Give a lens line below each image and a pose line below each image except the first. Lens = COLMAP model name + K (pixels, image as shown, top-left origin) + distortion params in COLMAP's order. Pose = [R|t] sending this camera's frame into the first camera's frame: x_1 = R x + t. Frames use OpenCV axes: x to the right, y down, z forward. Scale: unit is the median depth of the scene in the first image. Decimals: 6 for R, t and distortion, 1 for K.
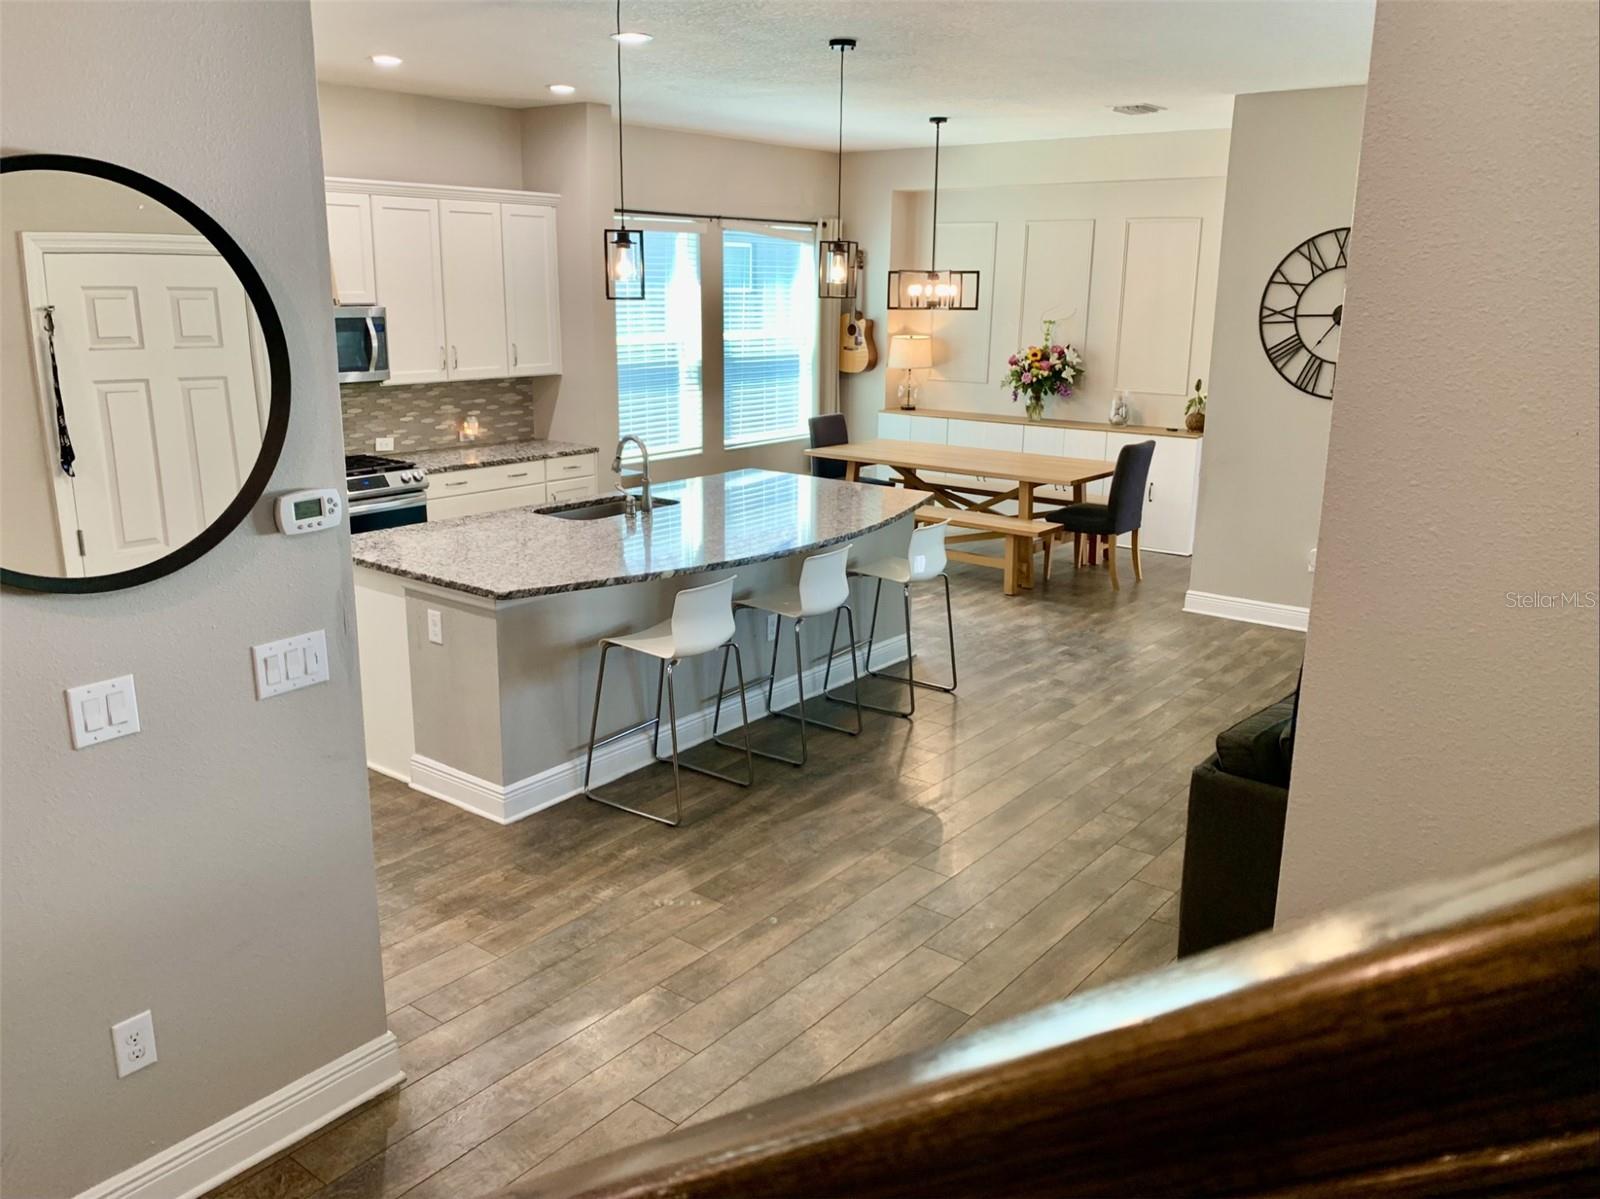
lens RADIAL K [[1258.1, 0, 794.2], [0, 1258.1, 597.9], [0, 0, 1]] dist [0.072952, -0.005413]
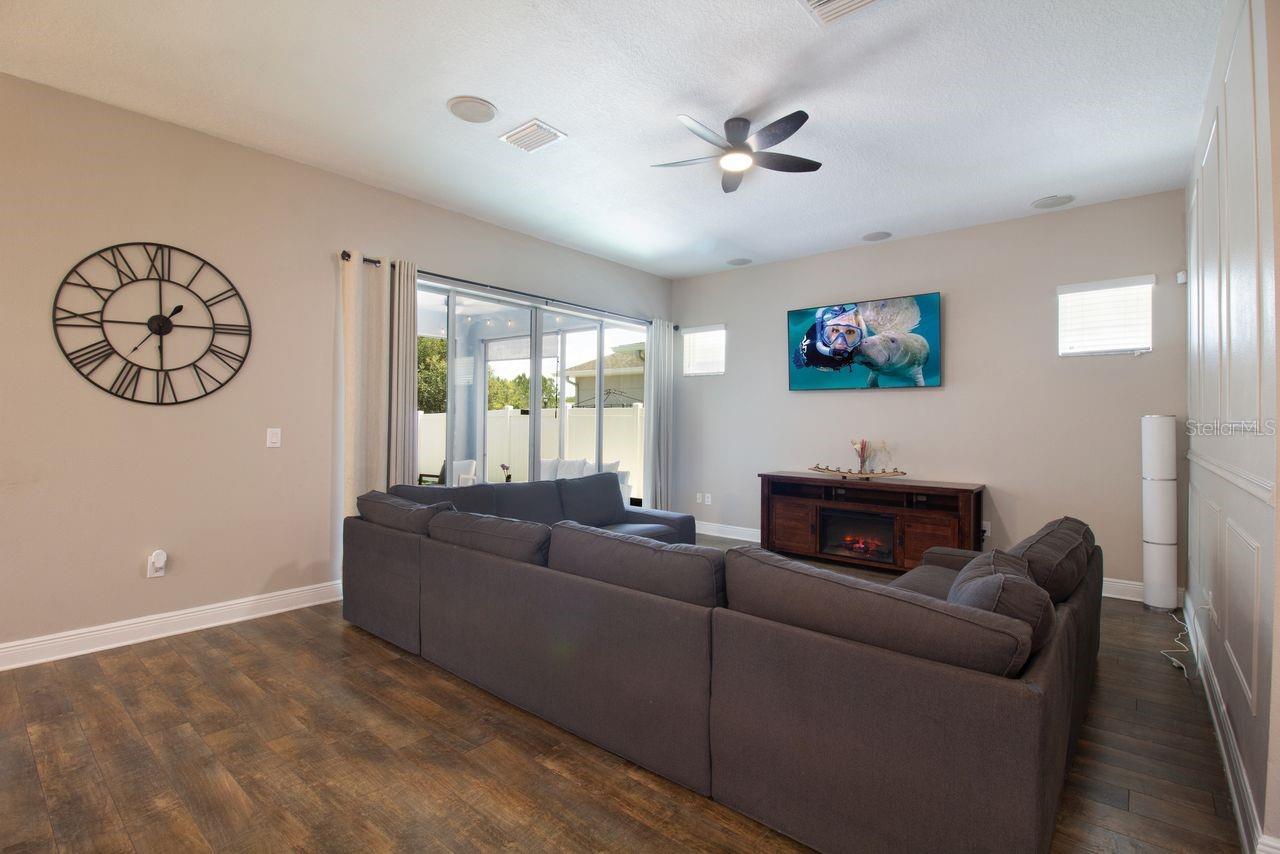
lens RADIAL K [[590.5, 0, 648.6], [0, 590.5, 419.0], [0, 0, 1]] dist [-0.002232, -0.011463]
pose [[0.036394, -0.008261, 0.999303, -0.034336], [0.243727, 0.969843, -0.000859, -0.048030], [-0.969161, 0.243589, 0.037310, 0.604036]]
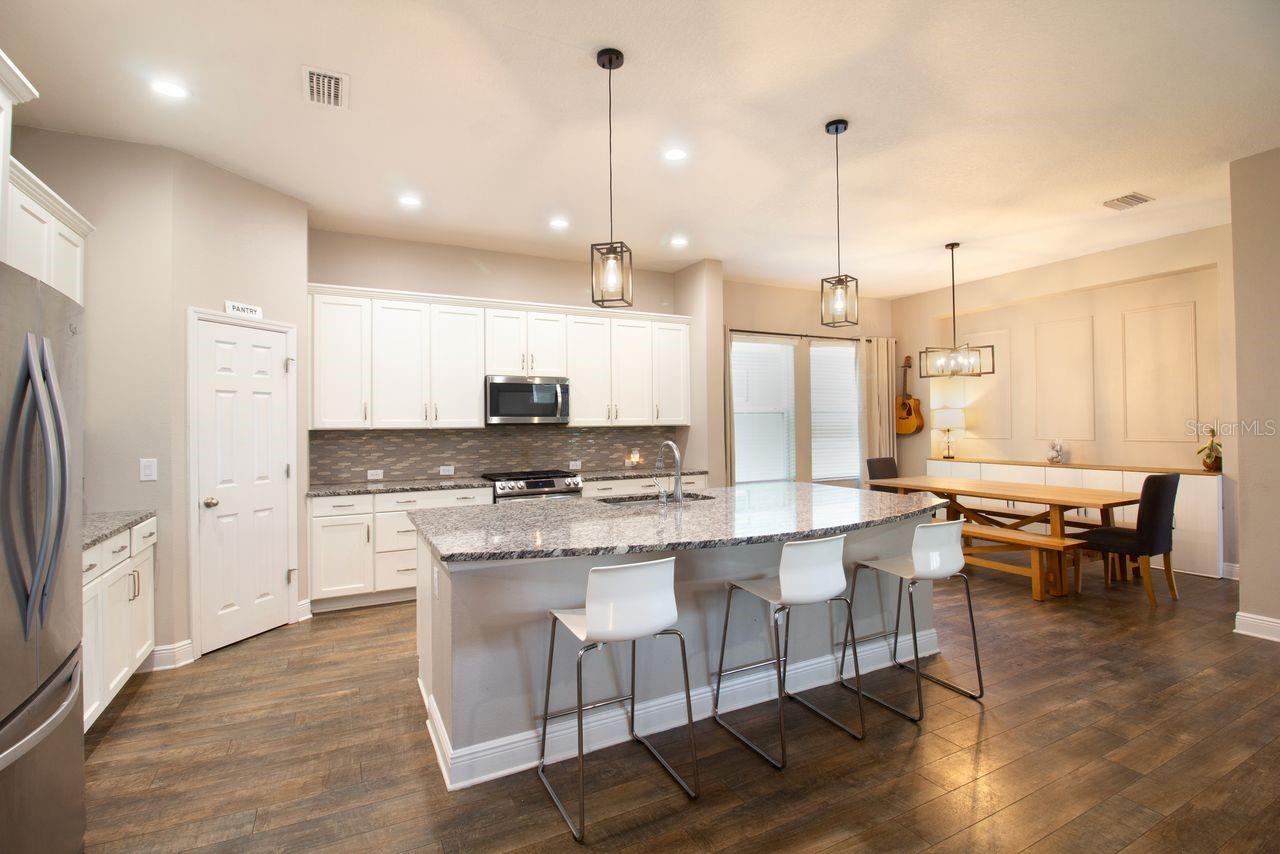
lens RADIAL K [[590.5, 0, 639.1], [0, 590.5, 414.9], [0, 0, 1]] dist [-0.002232, -0.011463]
pose [[0.908715, -0.025473, -0.416639, 0.074229], [-0.084773, 0.966073, -0.243960, -0.006017], [0.408719, 0.257010, 0.875725, 0.379782]]
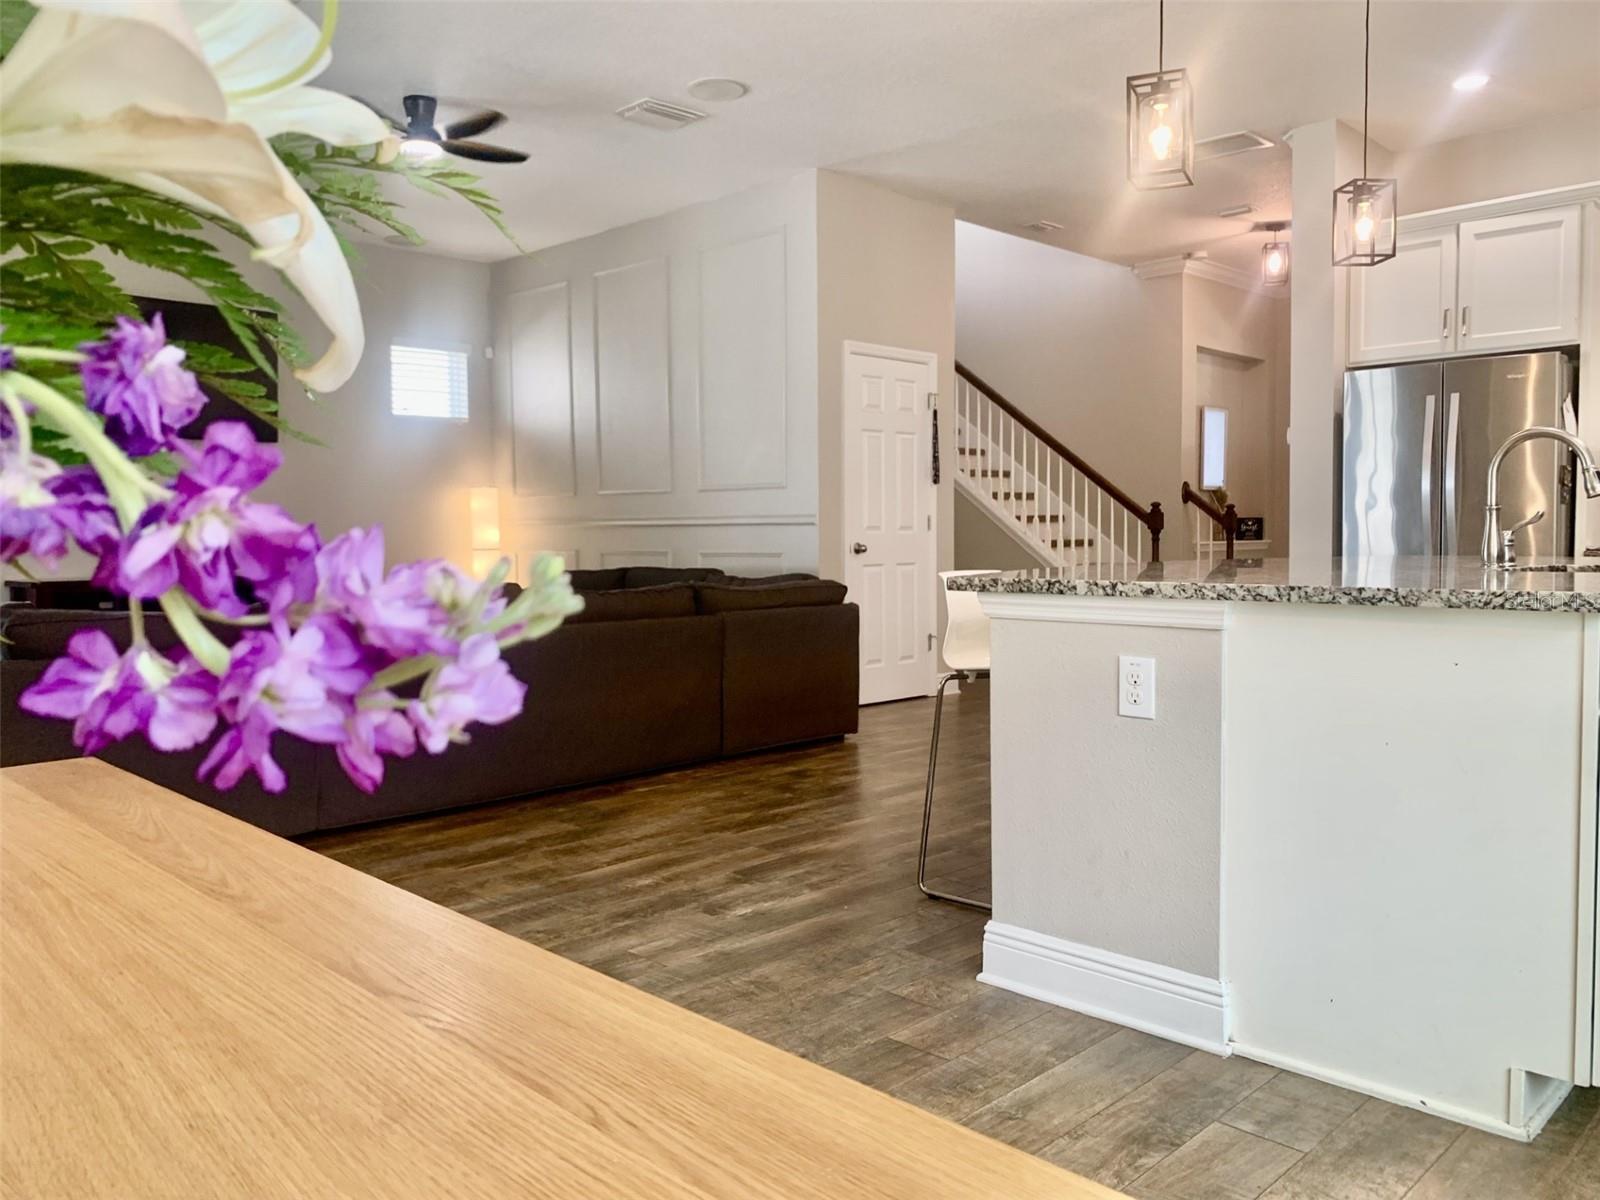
lens RADIAL K [[1258.1, 0, 801.0], [0, 1258.1, 605.3], [0, 0, 1]] dist [0.072952, -0.005413]
pose [[-0.993972, -0.015446, 0.108537, 0.107259], [0.018213, 0.953002, 0.302415, -0.192306], [-0.108107, 0.302569, -0.946977, 1.322347]]
